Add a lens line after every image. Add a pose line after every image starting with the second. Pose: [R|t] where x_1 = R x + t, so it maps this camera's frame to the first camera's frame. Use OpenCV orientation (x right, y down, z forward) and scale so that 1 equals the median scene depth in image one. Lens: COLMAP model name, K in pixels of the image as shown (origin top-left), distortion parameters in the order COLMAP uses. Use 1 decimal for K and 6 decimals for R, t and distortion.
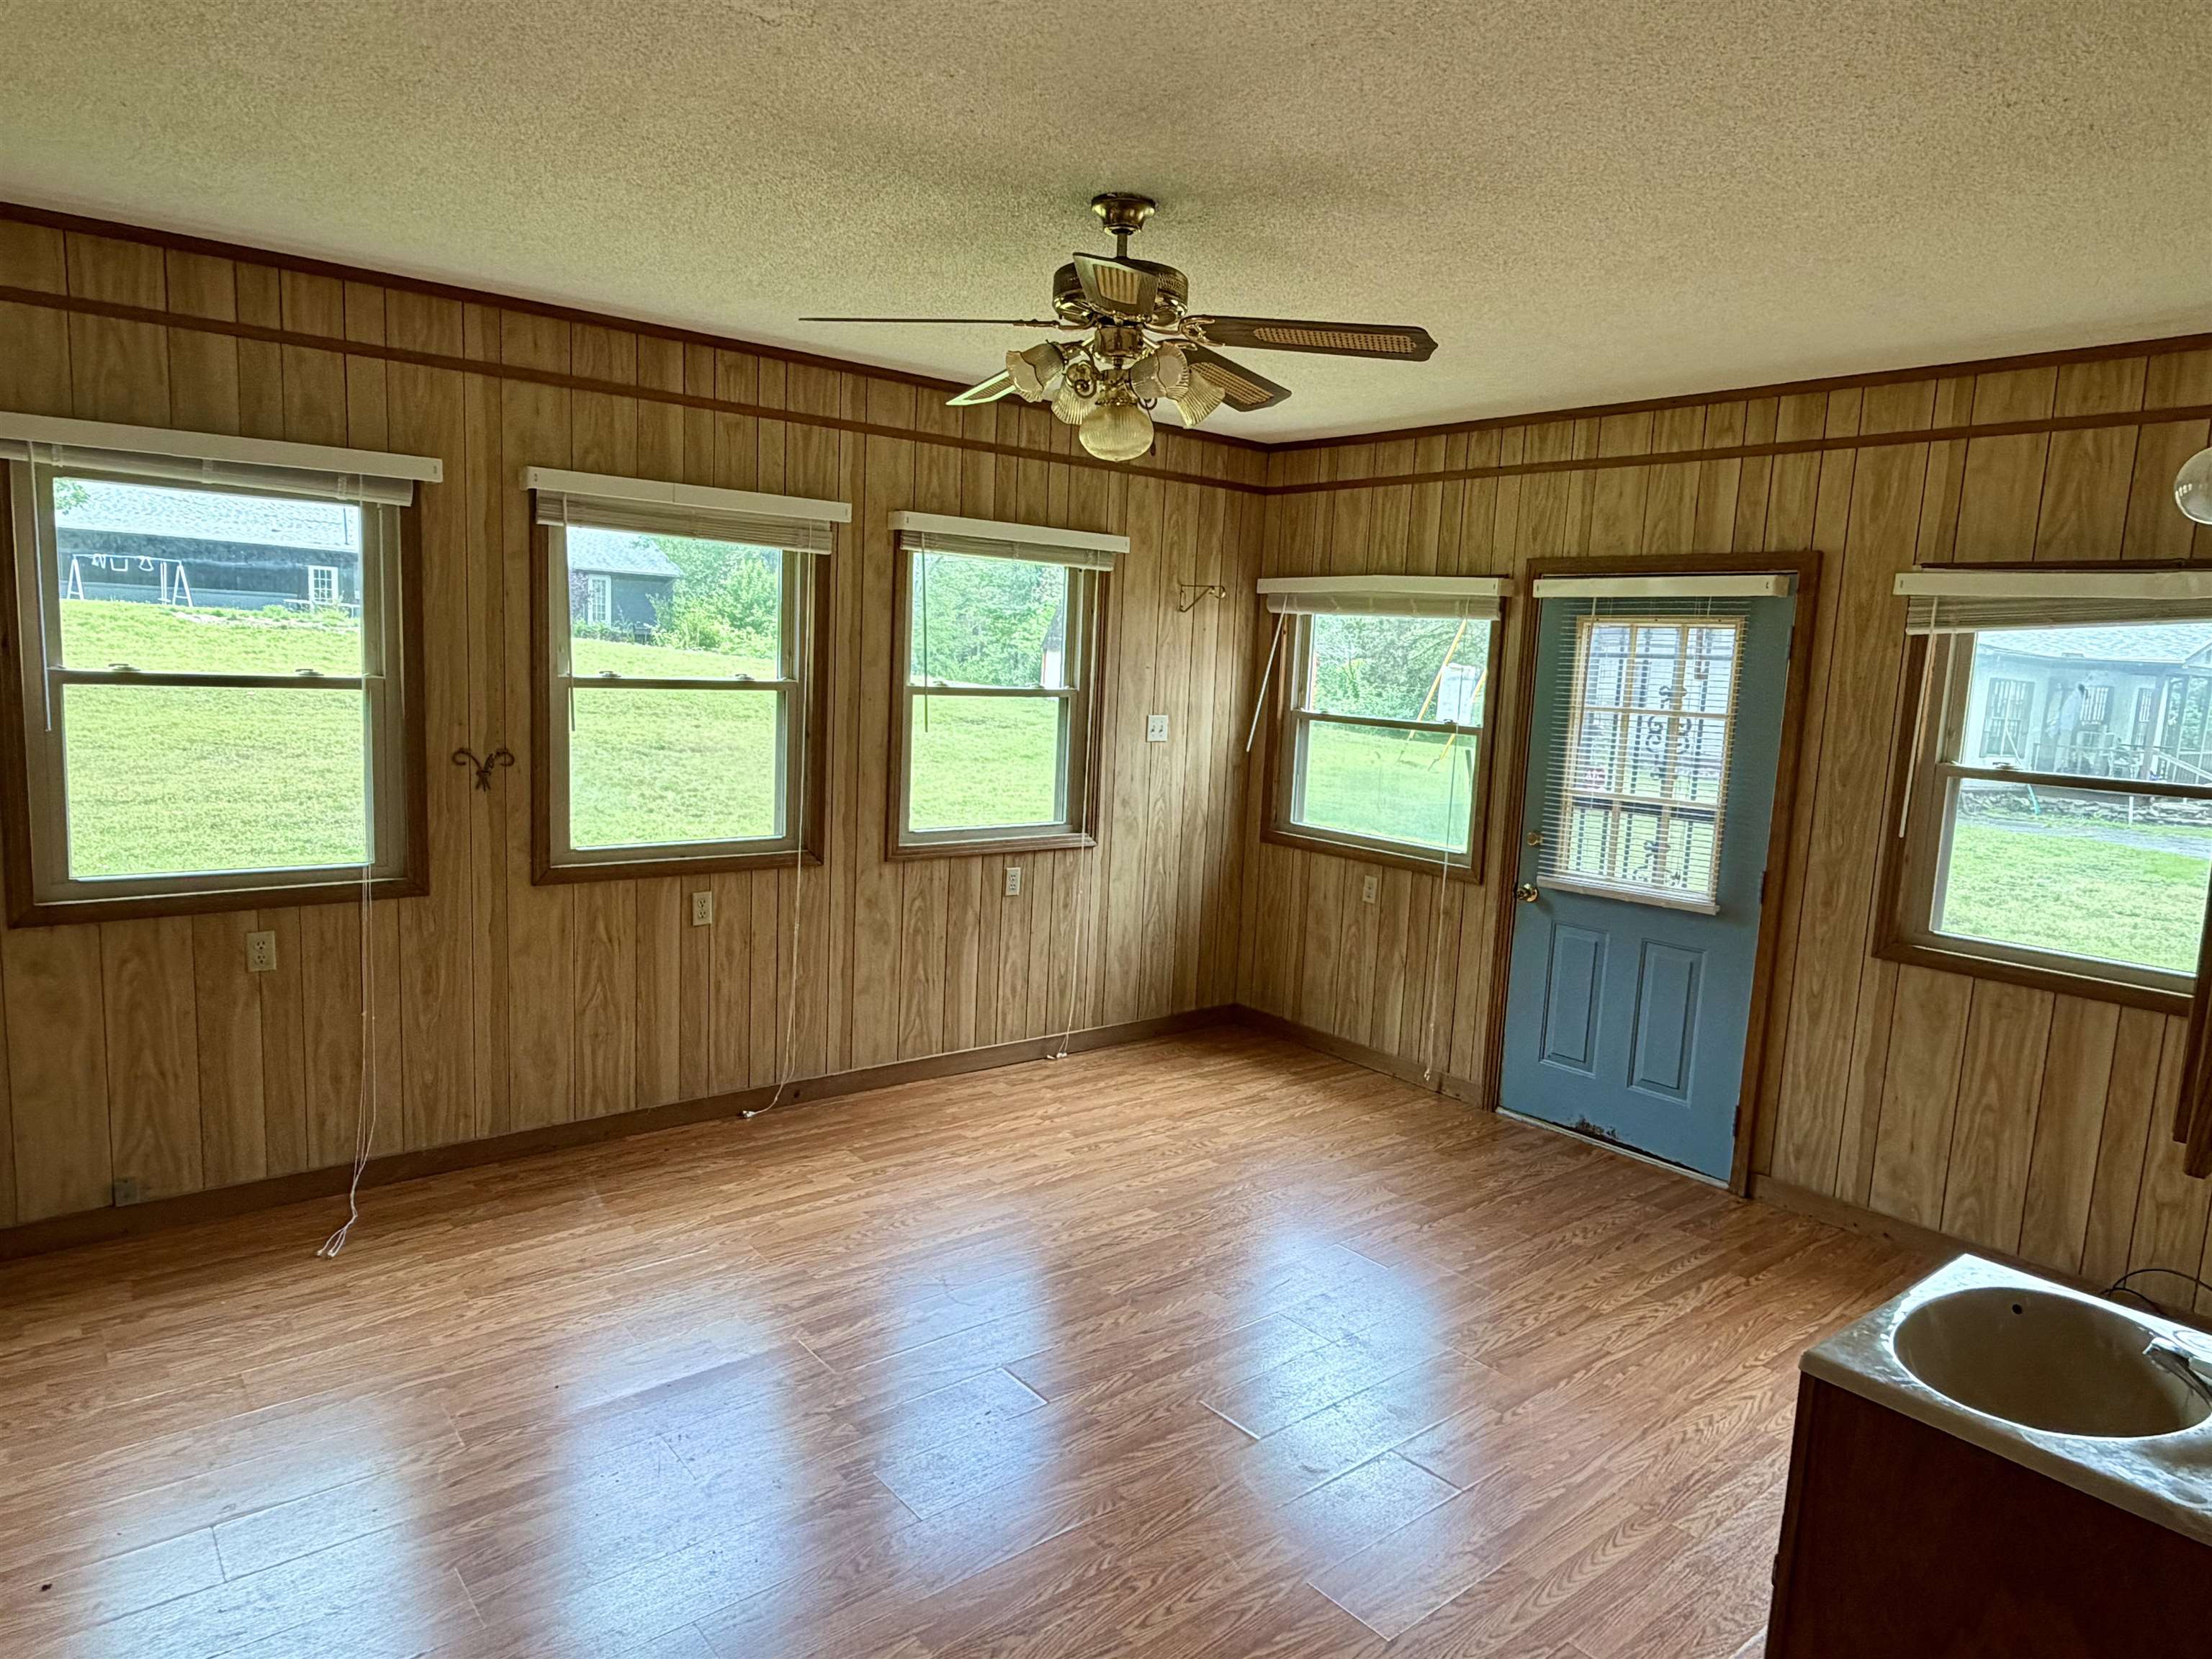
lens RADIAL K [[1363.0, 0, 1106.0], [0, 1363.0, 829.5], [0, 0, 1]] dist [0.001080, -0.000079]
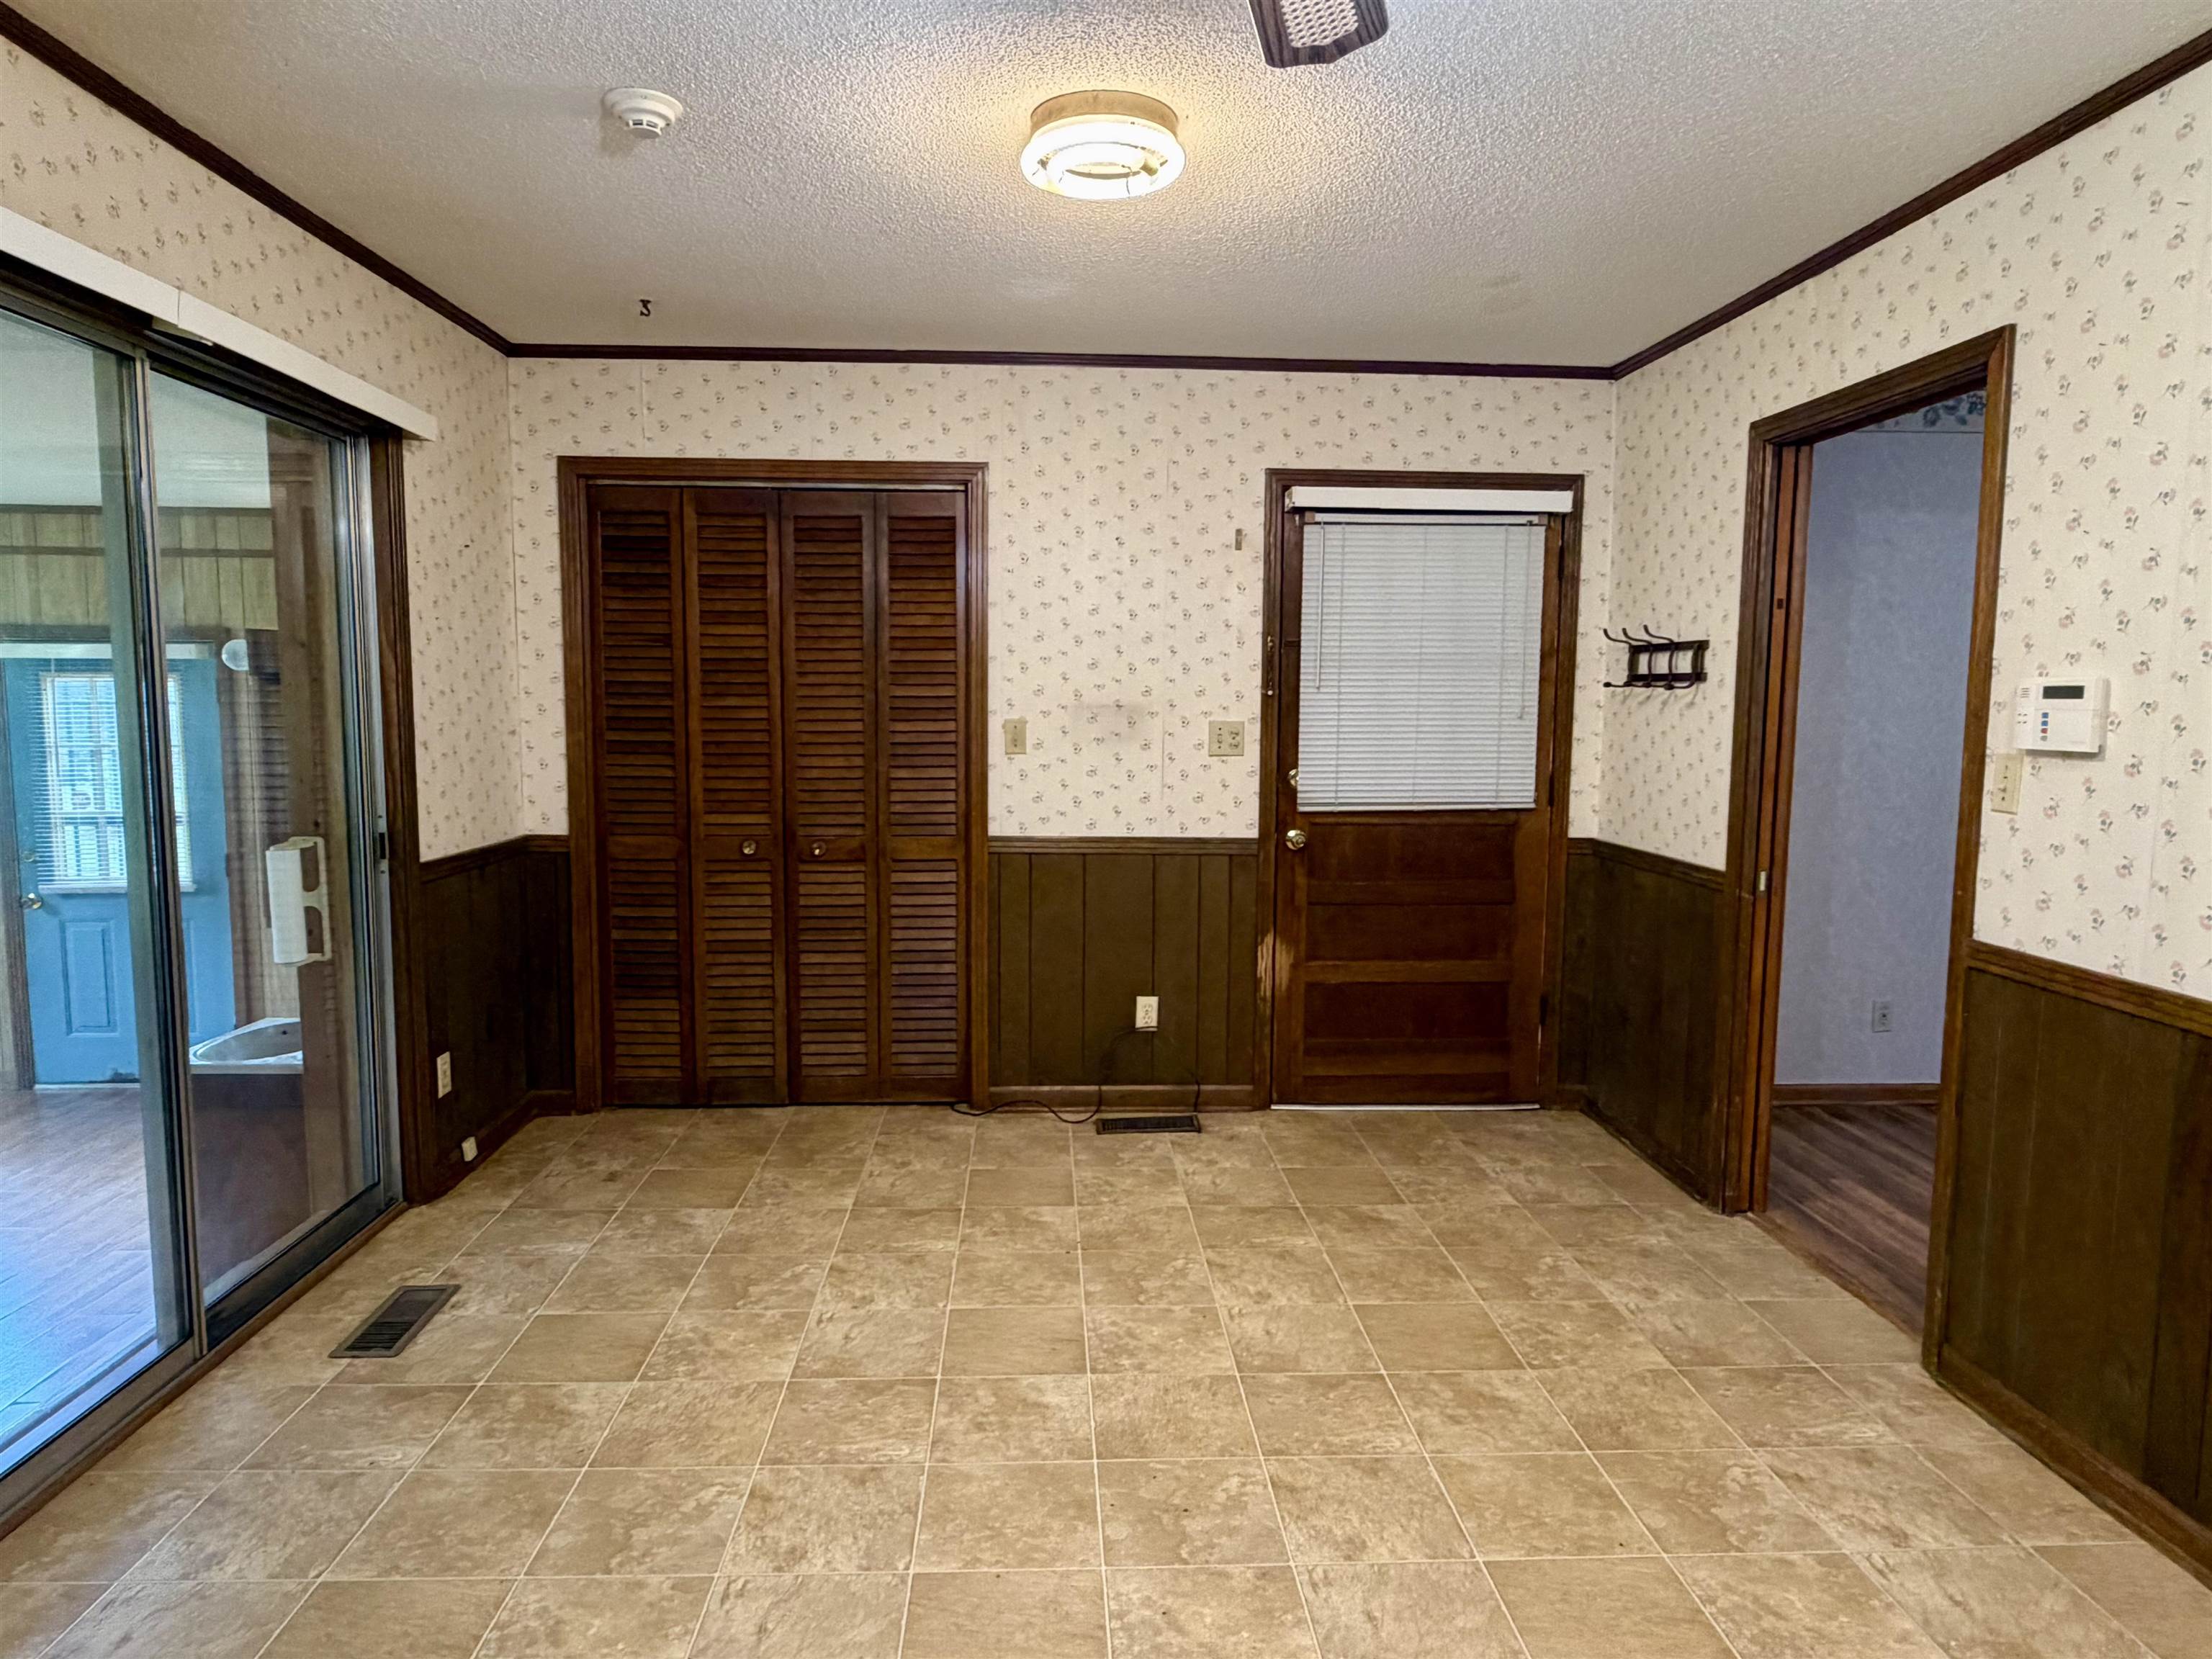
lens RADIAL K [[1363.0, 0, 1106.0], [0, 1363.0, 829.5], [0, 0, 1]] dist [0.001080, -0.000079]
pose [[0.597005, -0.121373, 0.793003, -0.078353], [0.128463, 0.990197, 0.054842, 0.042001], [-0.791885, 0.069130, 0.606745, -0.524266]]
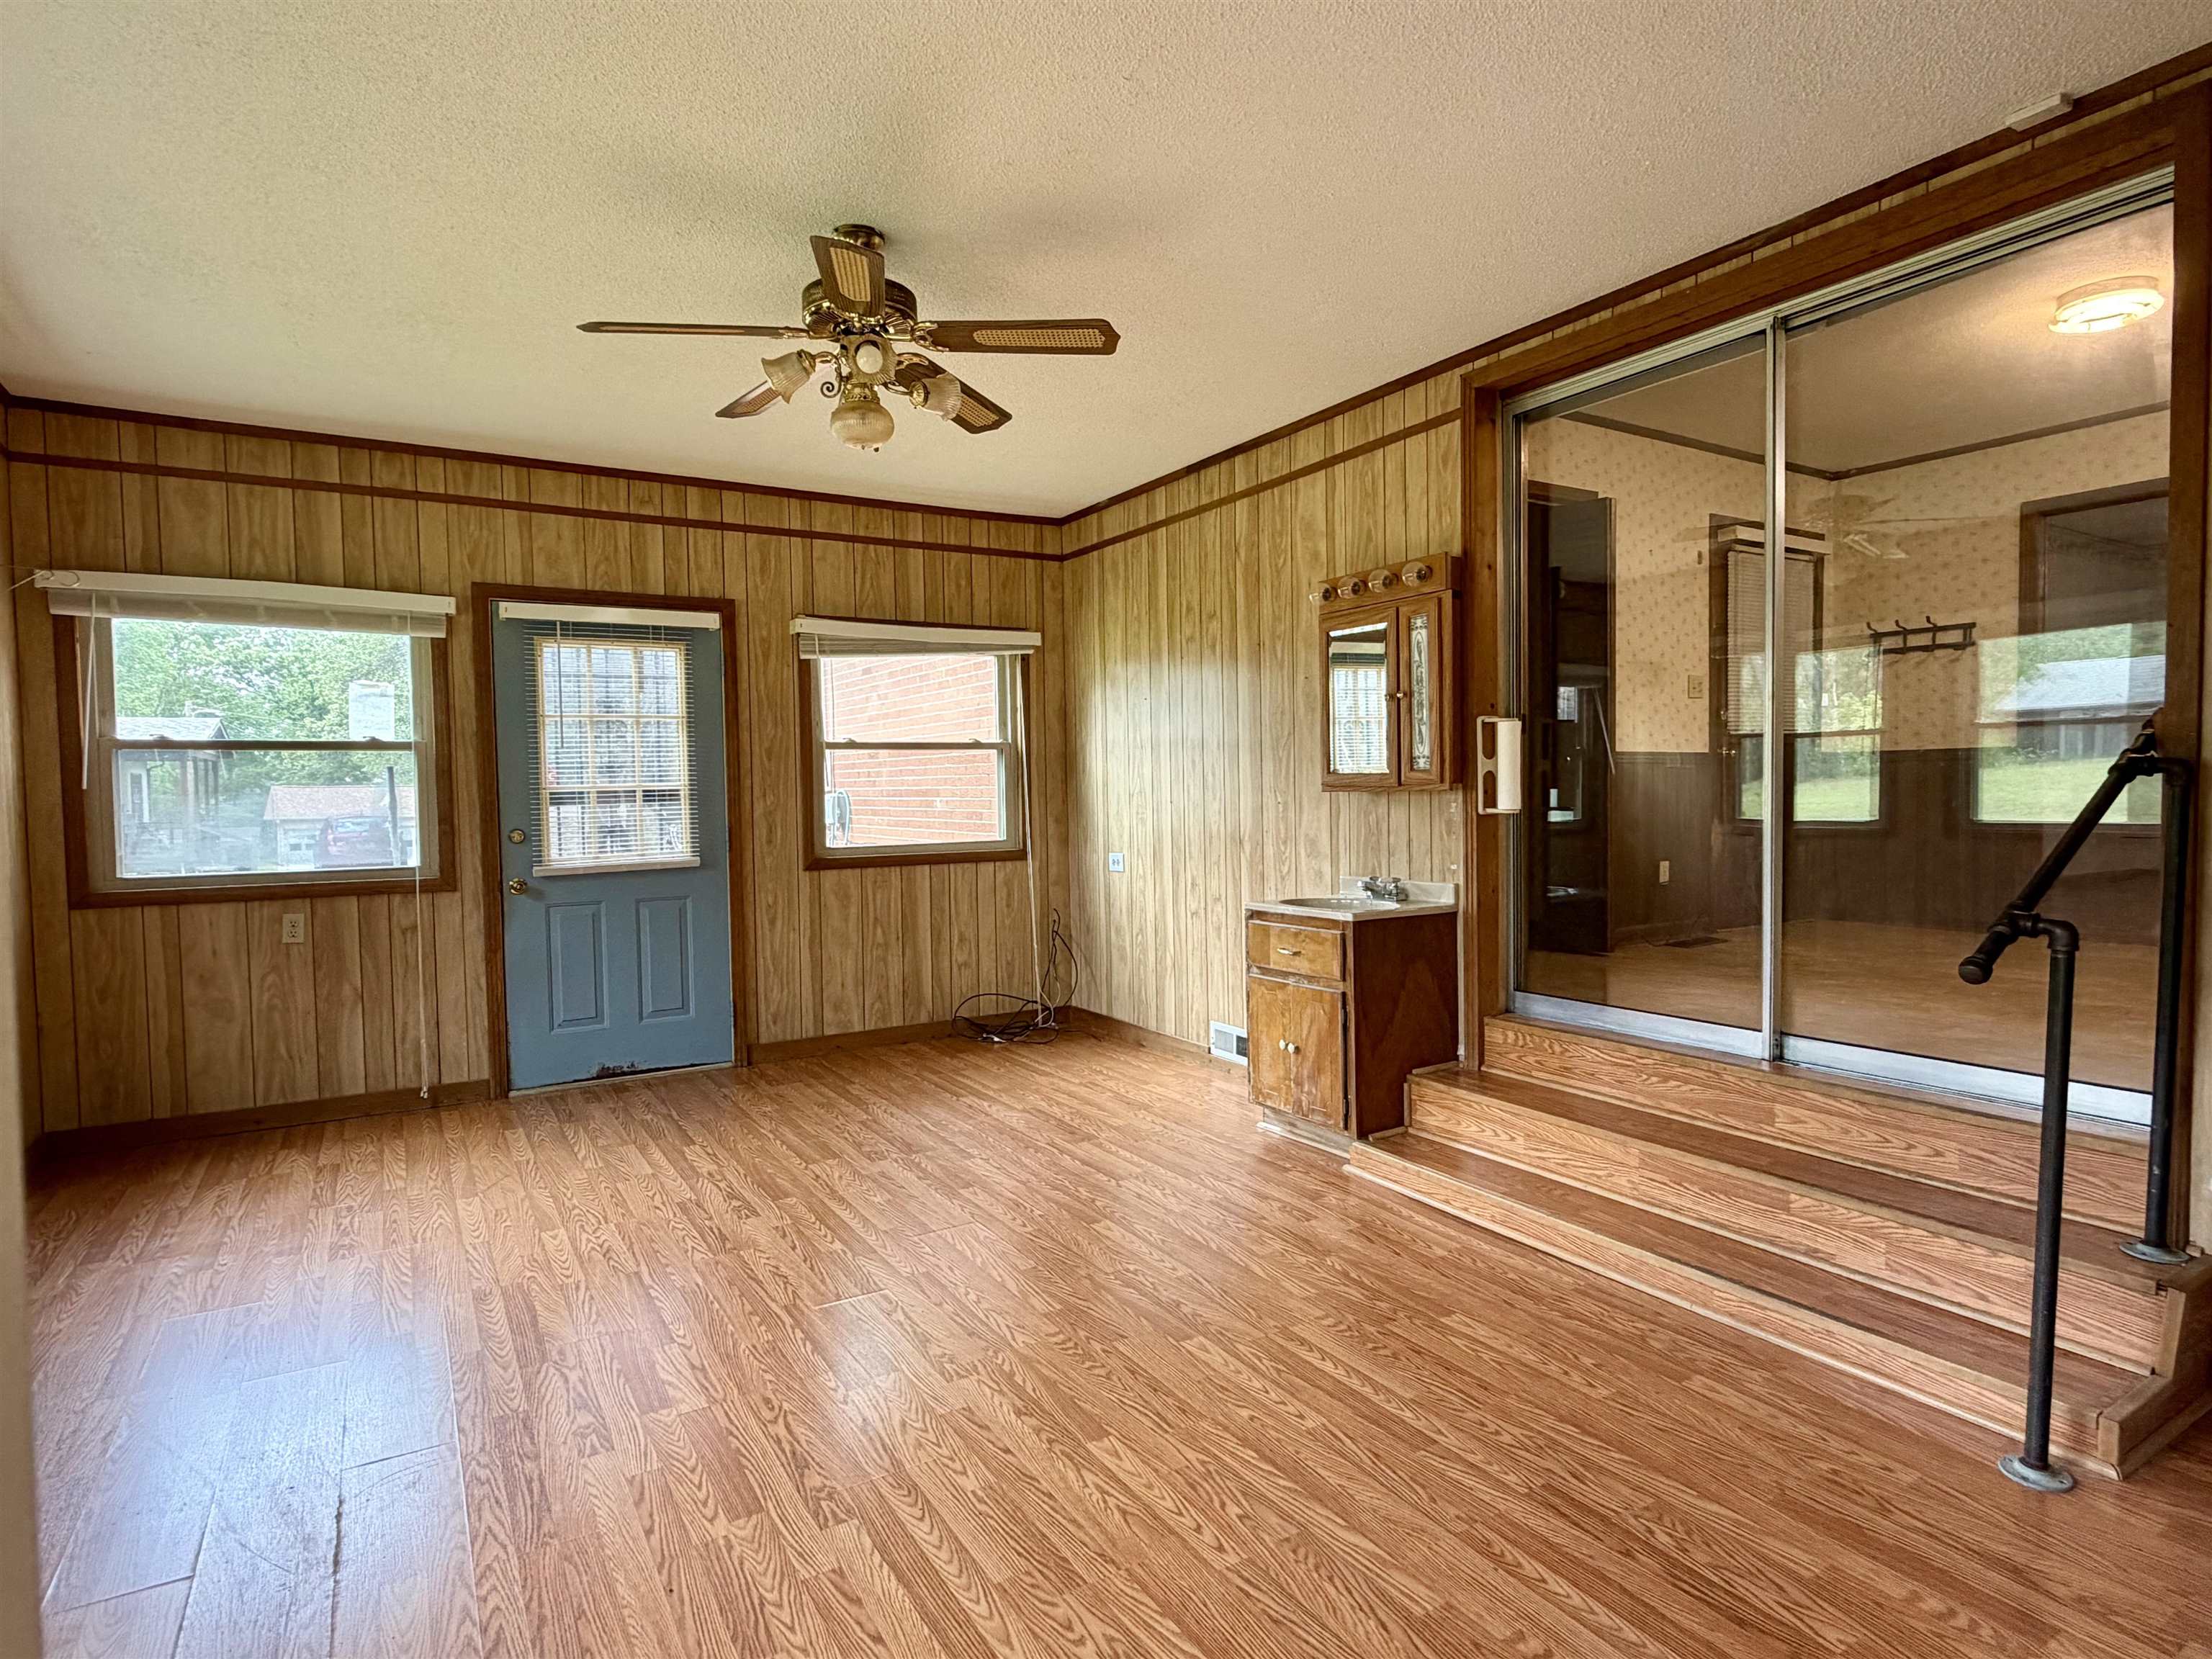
lens RADIAL K [[1143.4, 0, 1106.0], [0, 1143.4, 829.5], [0, 0, 1]] dist [0.001487, -0.000072]
pose [[0.145439, -0.082444, 0.985926, -0.562172], [0.156210, 0.985936, 0.059401, 0.022244], [-0.976958, 0.145372, 0.156272, 0.411535]]
